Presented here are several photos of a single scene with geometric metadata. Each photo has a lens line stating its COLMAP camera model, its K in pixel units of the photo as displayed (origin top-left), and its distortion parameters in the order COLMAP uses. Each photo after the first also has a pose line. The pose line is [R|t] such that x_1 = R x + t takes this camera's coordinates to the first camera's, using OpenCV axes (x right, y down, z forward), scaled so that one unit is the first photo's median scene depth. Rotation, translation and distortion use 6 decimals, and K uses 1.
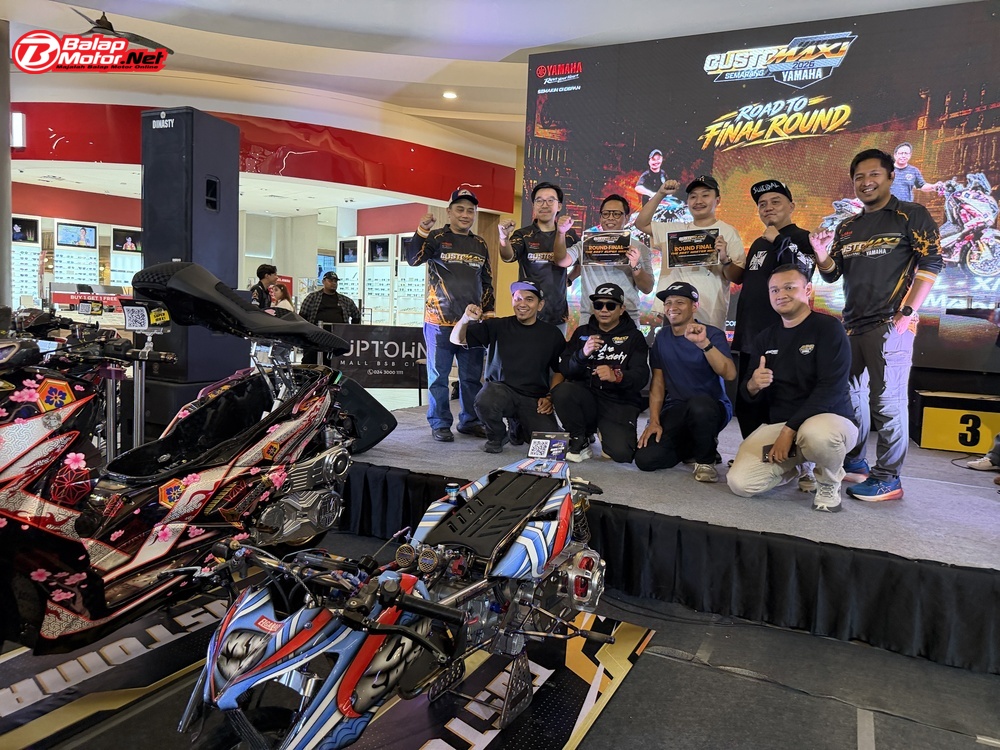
lens RADIAL K [[713.6, 0, 519.6], [0, 713.6, 376.4], [0, 0, 1]] dist [-0.000485, -0.021525]
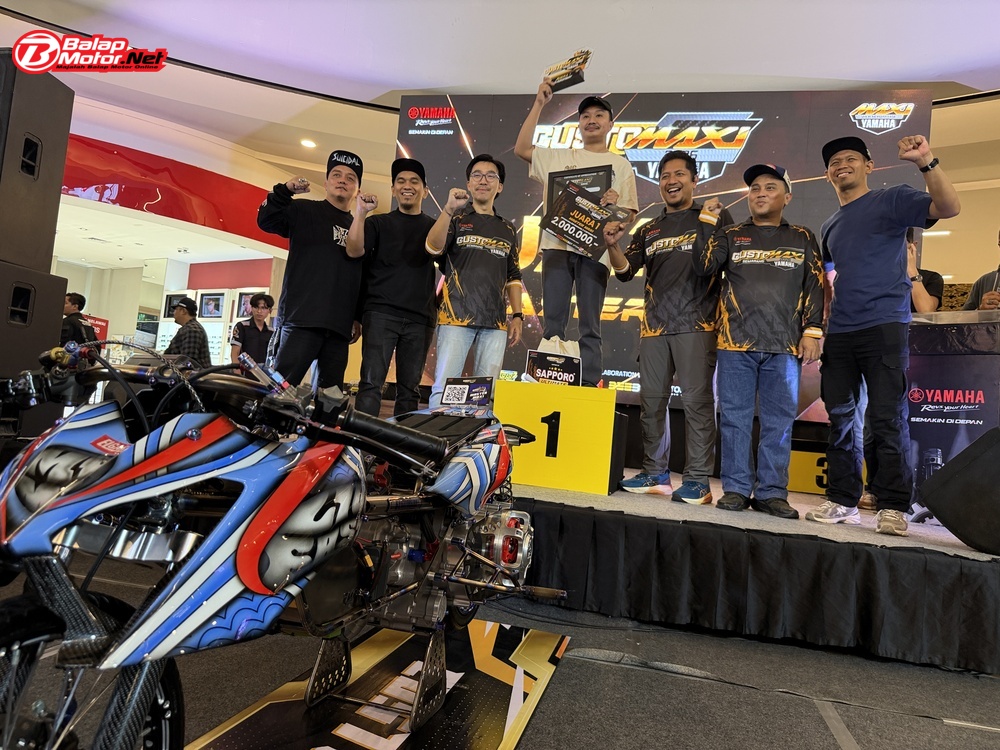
lens RADIAL K [[713.6, 0, 519.6], [0, 713.6, 376.4], [0, 0, 1]] dist [-0.000485, -0.021525]
pose [[0.972690, 0.054857, 0.225532, -0.092711], [-0.023938, 0.990197, -0.137609, 0.207215], [-0.230870, 0.128452, 0.964468, 0.196674]]
